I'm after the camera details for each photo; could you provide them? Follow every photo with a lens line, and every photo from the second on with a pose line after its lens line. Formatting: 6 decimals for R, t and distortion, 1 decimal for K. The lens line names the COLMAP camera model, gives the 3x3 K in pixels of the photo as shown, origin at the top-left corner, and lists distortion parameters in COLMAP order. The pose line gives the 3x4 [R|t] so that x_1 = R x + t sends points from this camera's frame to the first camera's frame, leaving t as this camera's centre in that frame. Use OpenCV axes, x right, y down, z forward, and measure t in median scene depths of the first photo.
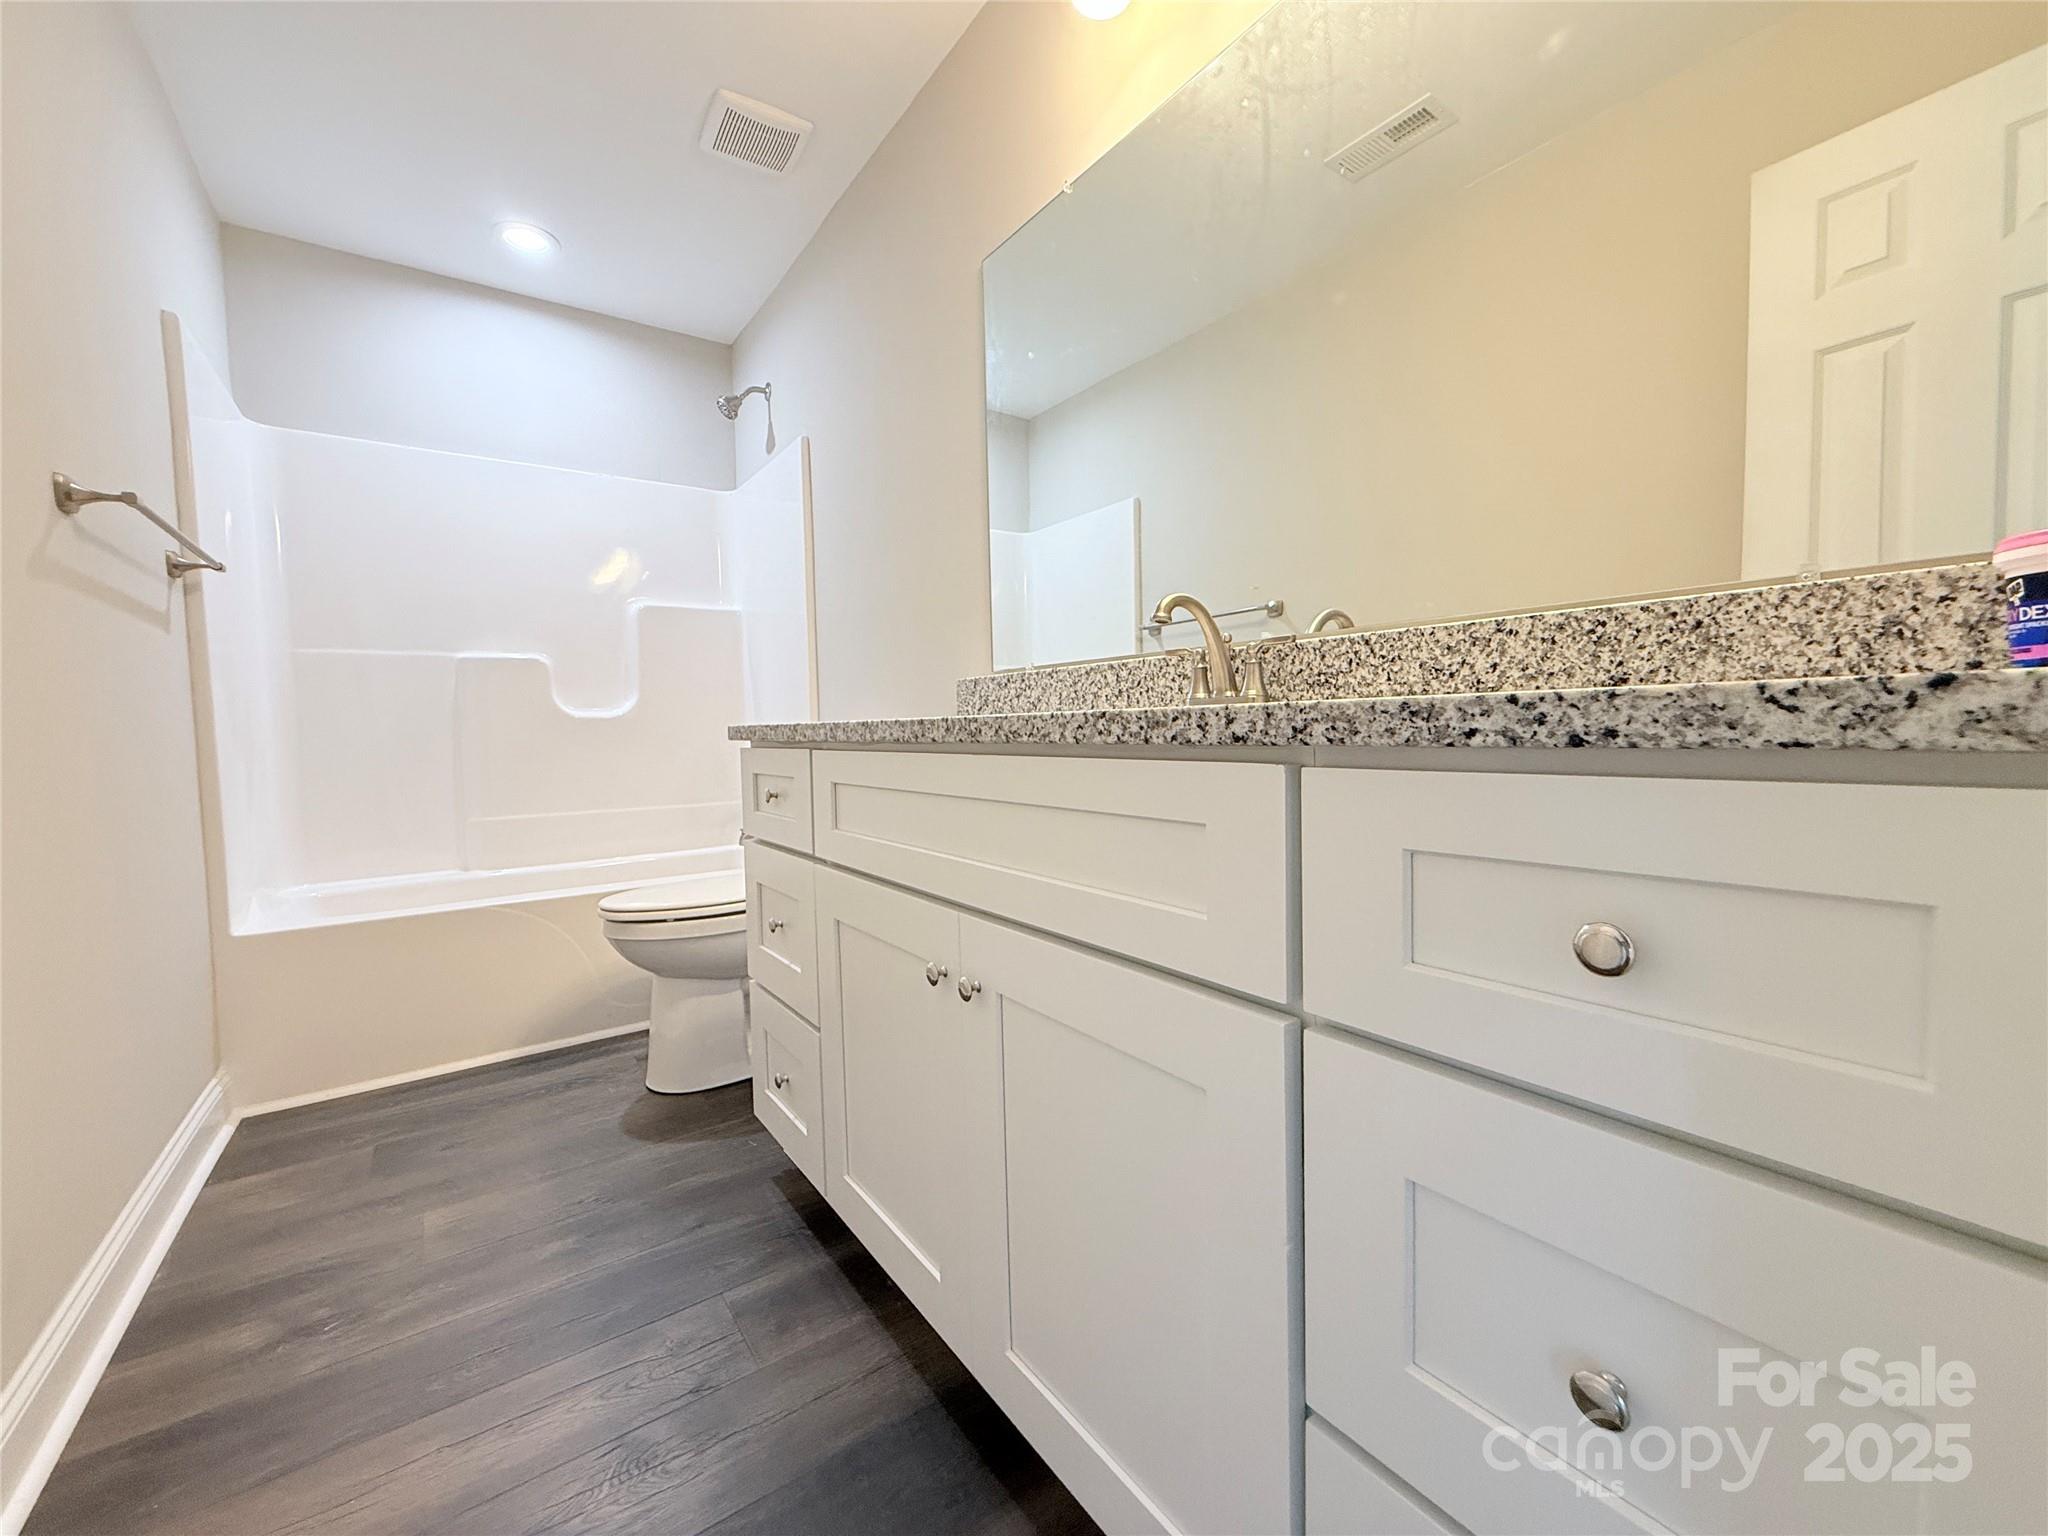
lens RADIAL K [[817.0, 0, 1016.0], [0, 817.0, 767.1], [0, 0, 1]] dist [0.000225, -0.000026]
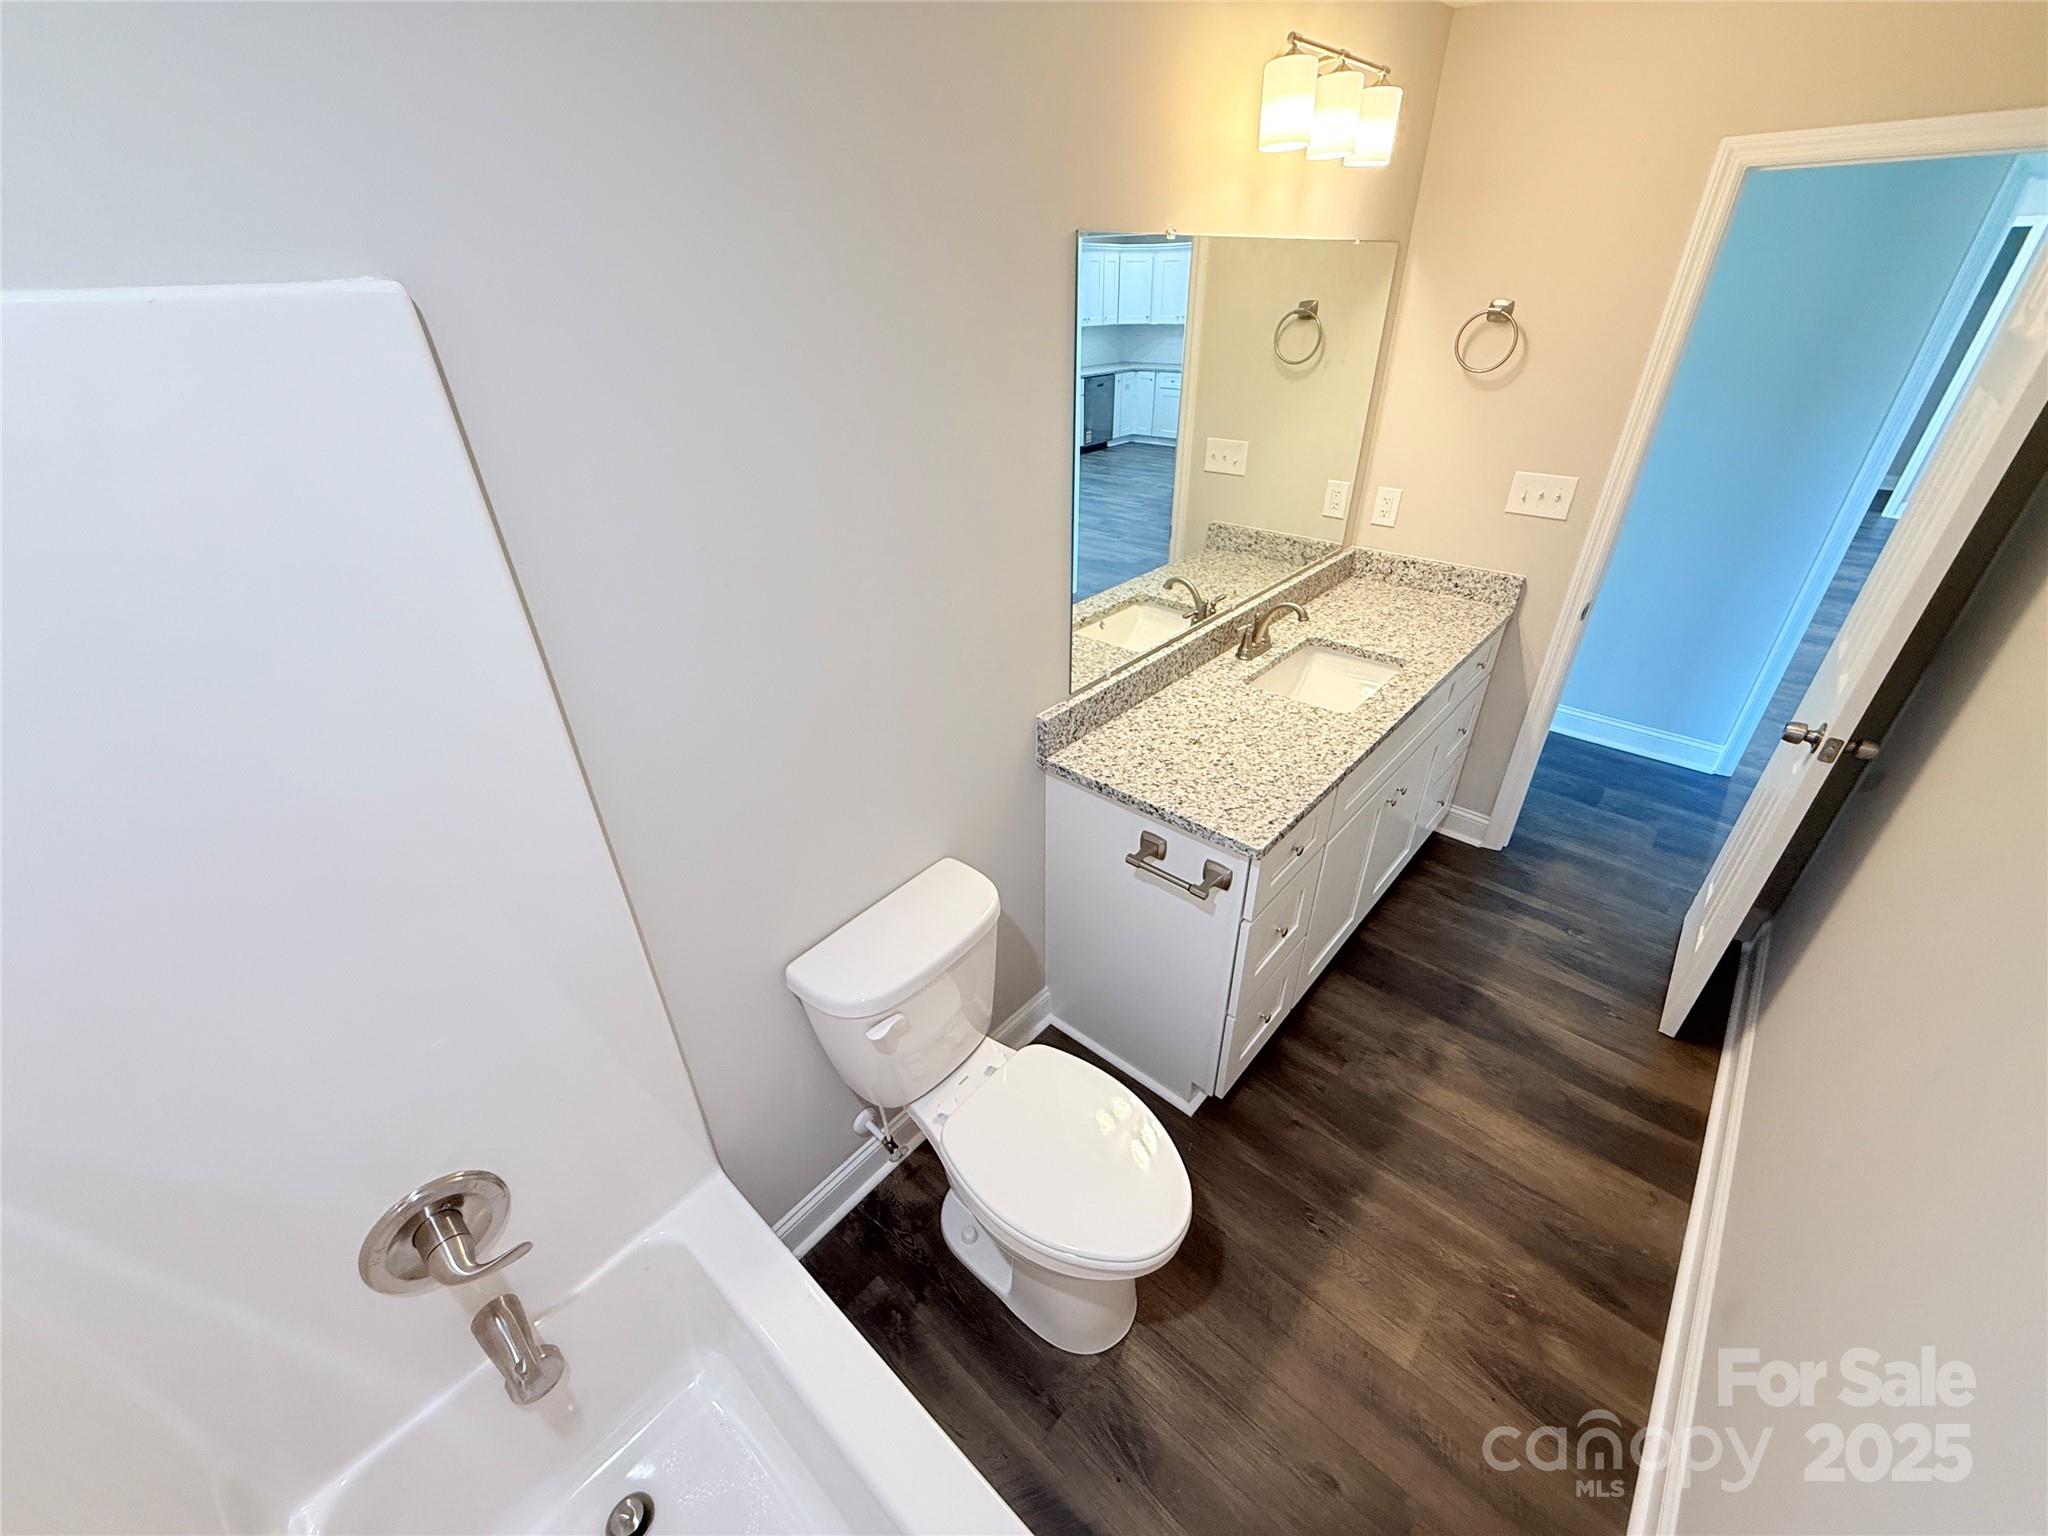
lens RADIAL K [[817.0, 0, 1019.9], [0, 817.0, 769.3], [0, 0, 1]] dist [0.000225, -0.000026]
pose [[-0.224279, -0.475801, 0.850478, -1.101181], [0.077508, 0.861237, 0.502259, -0.657152], [-0.971438, 0.178565, -0.156279, 1.461005]]
